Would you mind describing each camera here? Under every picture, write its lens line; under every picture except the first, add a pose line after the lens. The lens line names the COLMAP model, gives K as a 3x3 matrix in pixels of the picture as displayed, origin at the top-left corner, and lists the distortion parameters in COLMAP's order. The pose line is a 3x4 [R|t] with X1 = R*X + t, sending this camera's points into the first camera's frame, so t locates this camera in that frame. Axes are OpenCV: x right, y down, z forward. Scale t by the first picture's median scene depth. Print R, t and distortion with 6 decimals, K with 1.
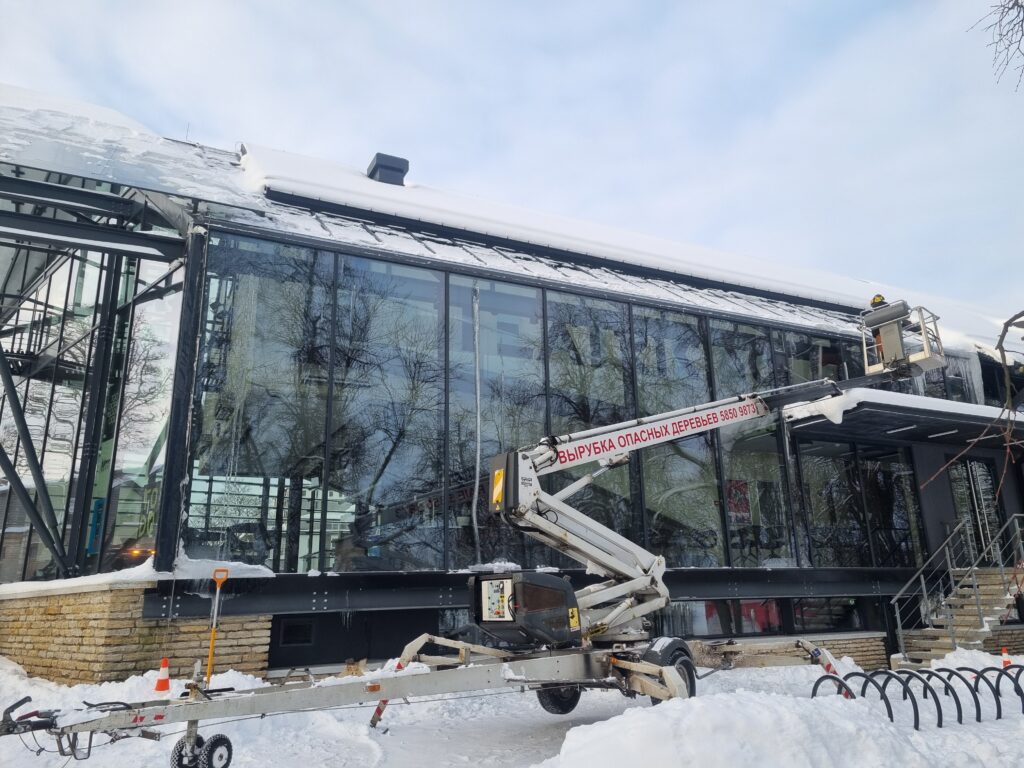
lens RADIAL K [[771.9, 0, 513.1], [0, 771.9, 372.2], [0, 0, 1]] dist [0.002083, -0.008893]
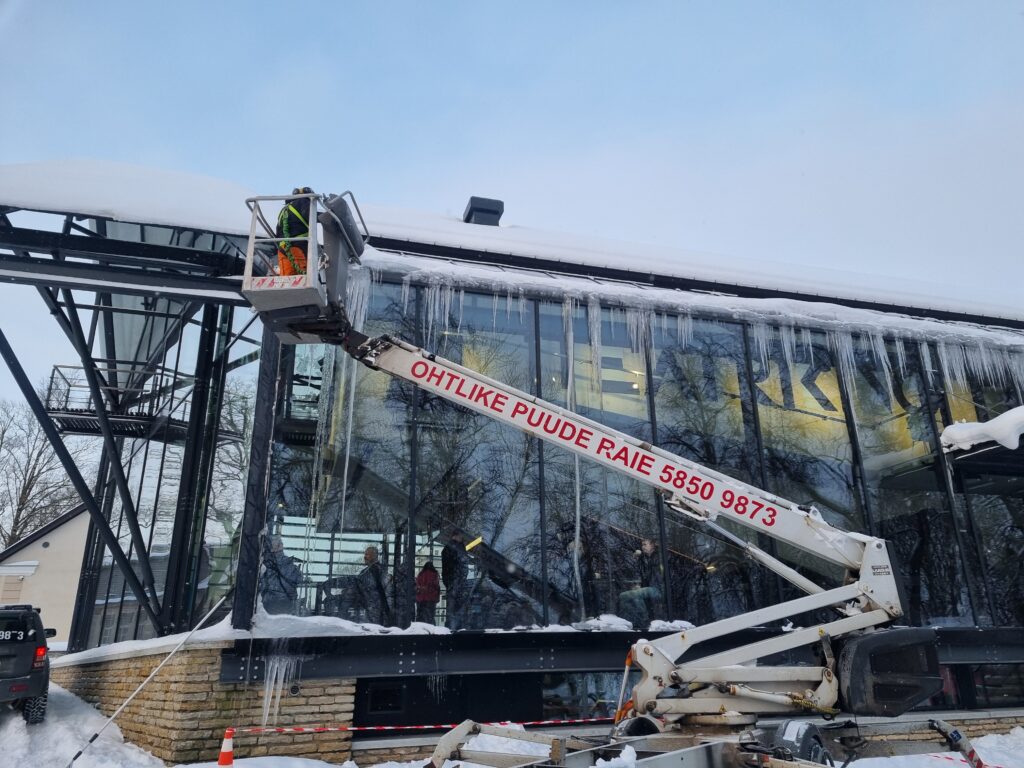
lens RADIAL K [[757.0, 0, 512.0], [0, 757.0, 384.0], [0, 0, 1]] dist [0.051659, -0.056289]
pose [[0.985414, -0.051753, -0.162112, 0.031781], [0.041742, 0.997040, -0.064568, 0.032084], [0.164974, 0.056860, 0.984658, 0.116588]]
